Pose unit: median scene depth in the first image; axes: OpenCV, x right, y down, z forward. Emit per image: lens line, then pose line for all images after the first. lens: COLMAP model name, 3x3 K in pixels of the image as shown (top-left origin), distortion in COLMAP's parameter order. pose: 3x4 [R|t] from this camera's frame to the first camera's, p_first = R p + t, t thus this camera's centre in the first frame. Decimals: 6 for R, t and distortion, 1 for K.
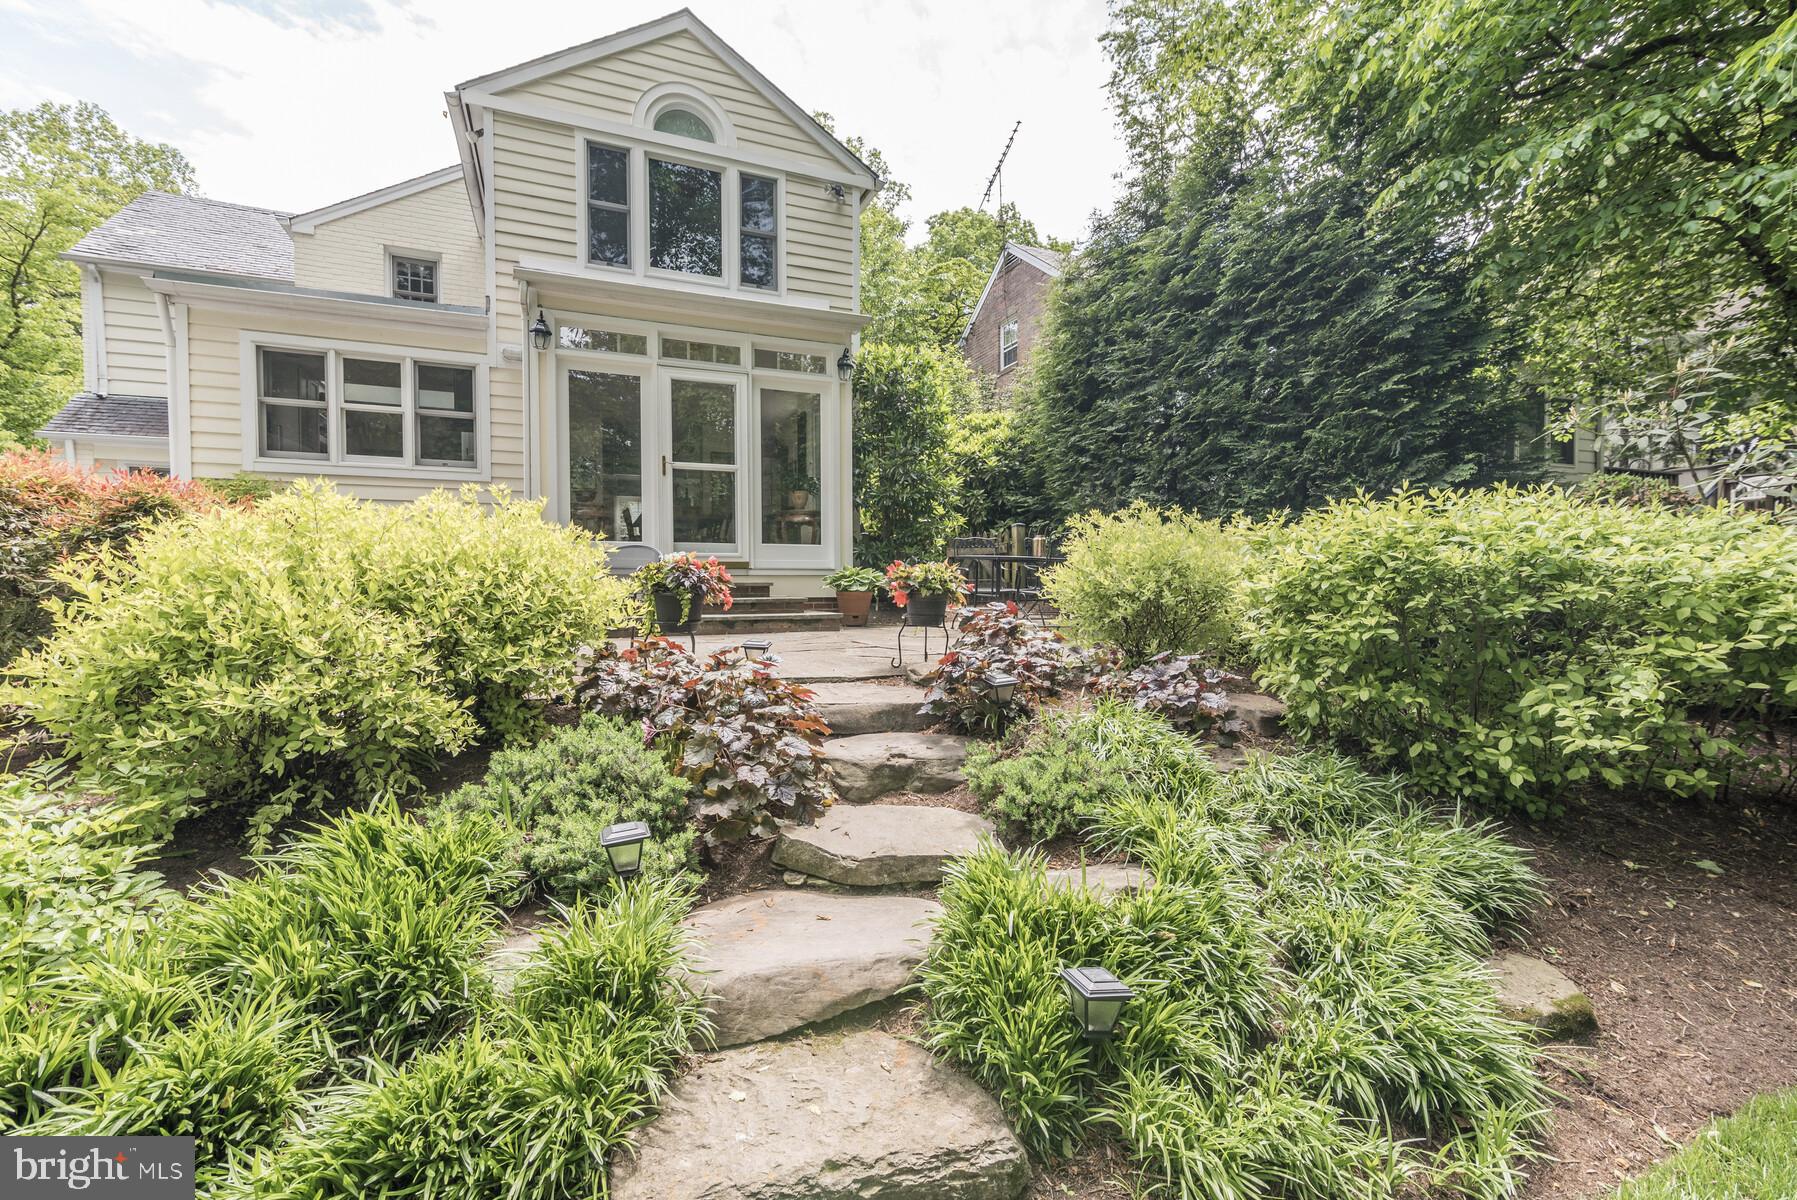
lens RADIAL K [[810.4, 0, 904.4], [0, 810.4, 602.8], [0, 0, 1]] dist [0.015516, -0.003449]
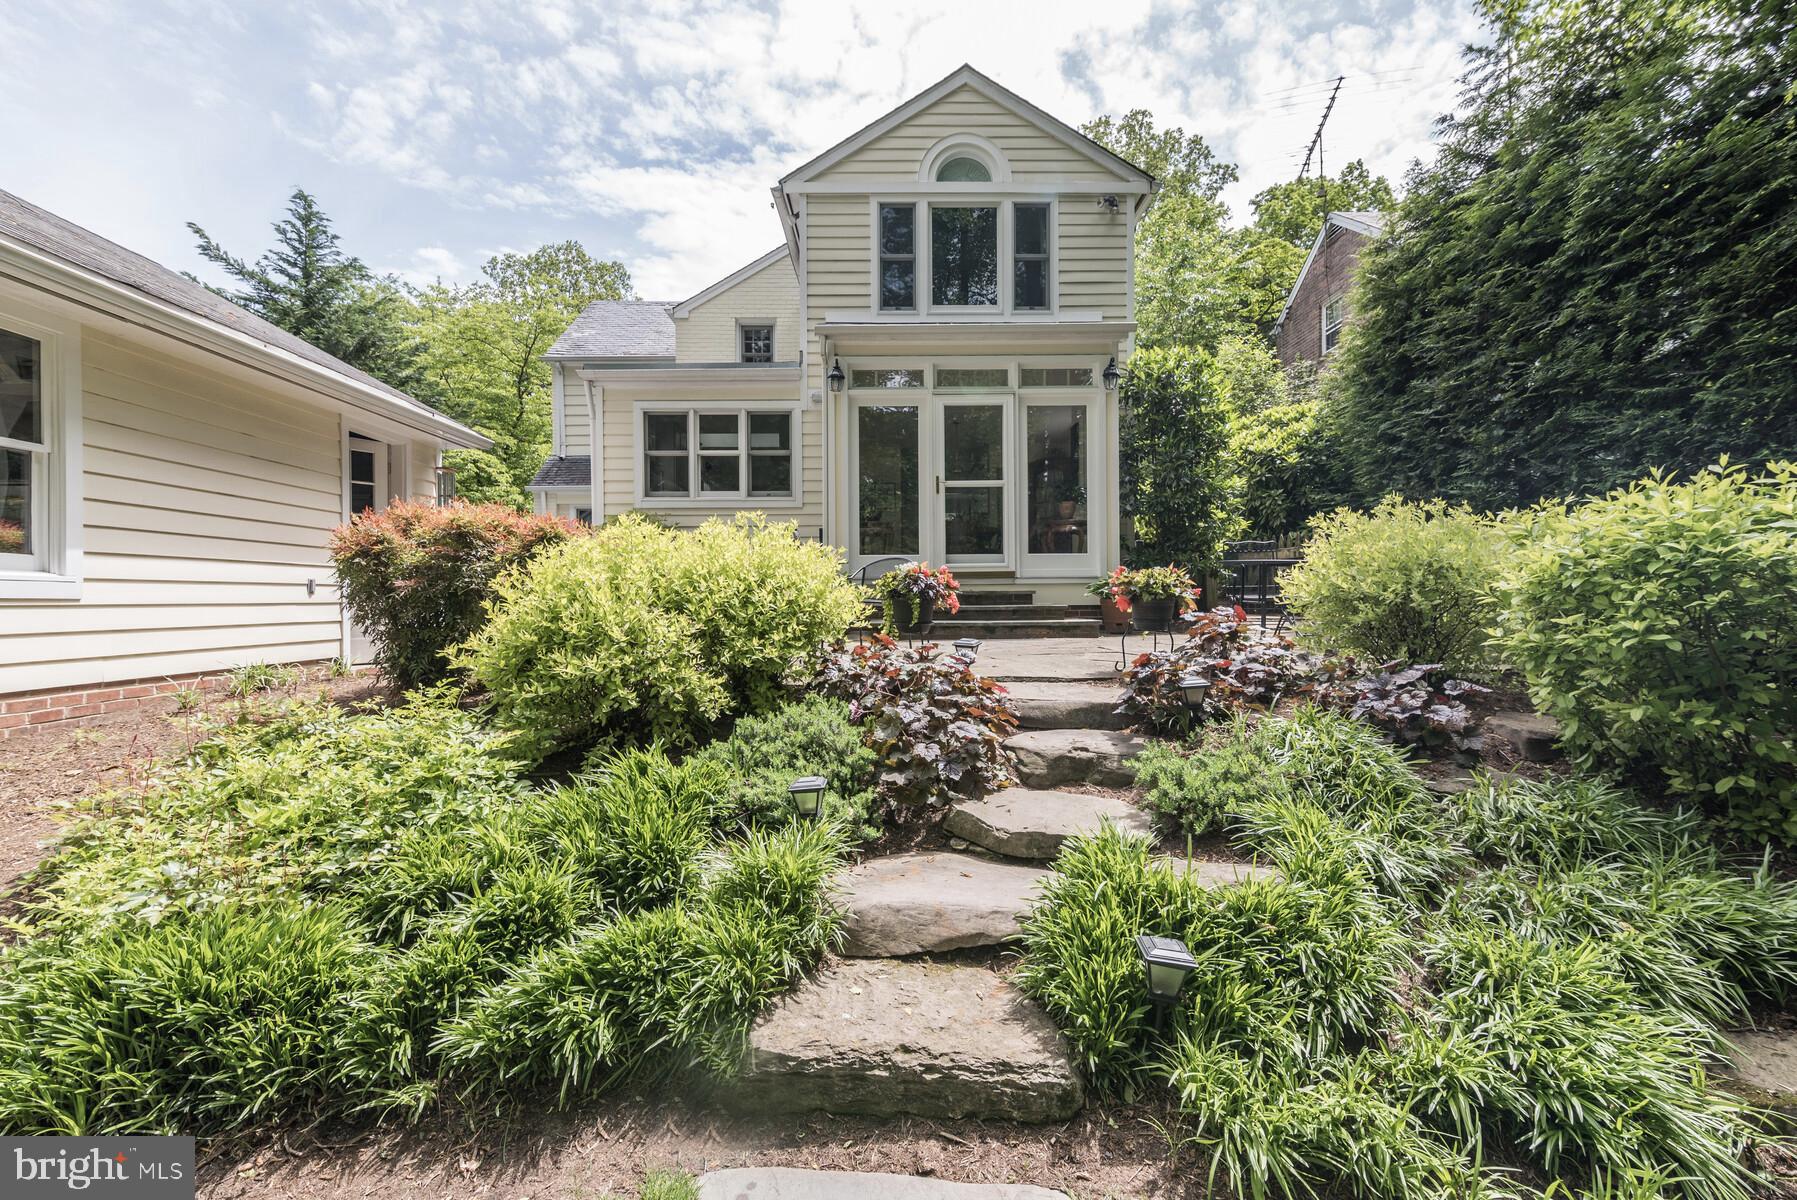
lens RADIAL K [[810.4, 0, 895.0], [0, 810.4, 601.8], [0, 0, 1]] dist [0.015516, -0.003449]
pose [[0.921854, -0.002787, -0.387526, 0.133675], [-0.003117, 0.999888, -0.014605, 0.009109], [0.387524, 0.014672, 0.921743, -0.056033]]
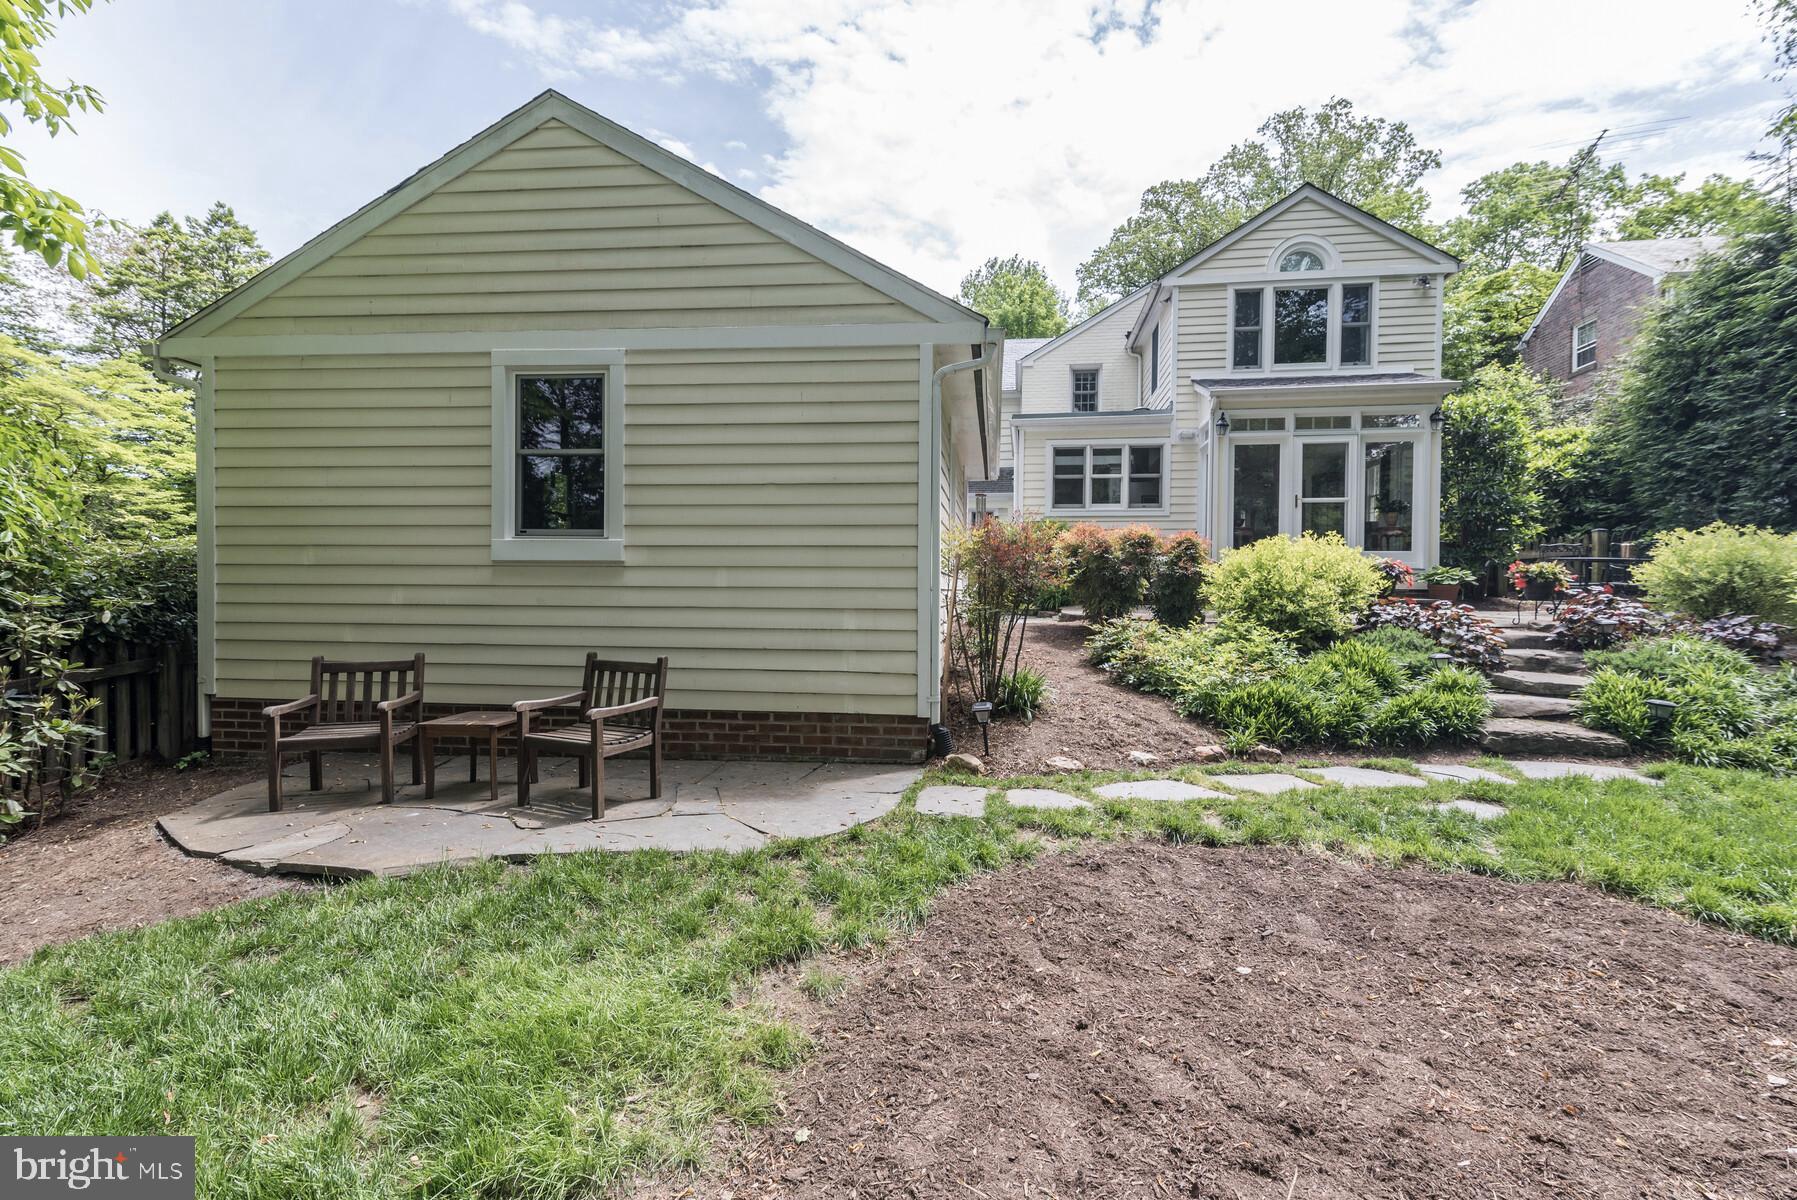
lens RADIAL K [[810.4, 0, 885.8], [0, 810.4, 601.7], [0, 0, 1]] dist [0.015516, -0.003449]
pose [[0.846983, 0.018743, -0.531289, -0.236728], [-0.022700, 0.999742, -0.000920, 0.068795], [0.531135, 0.012839, 0.847190, -1.242438]]
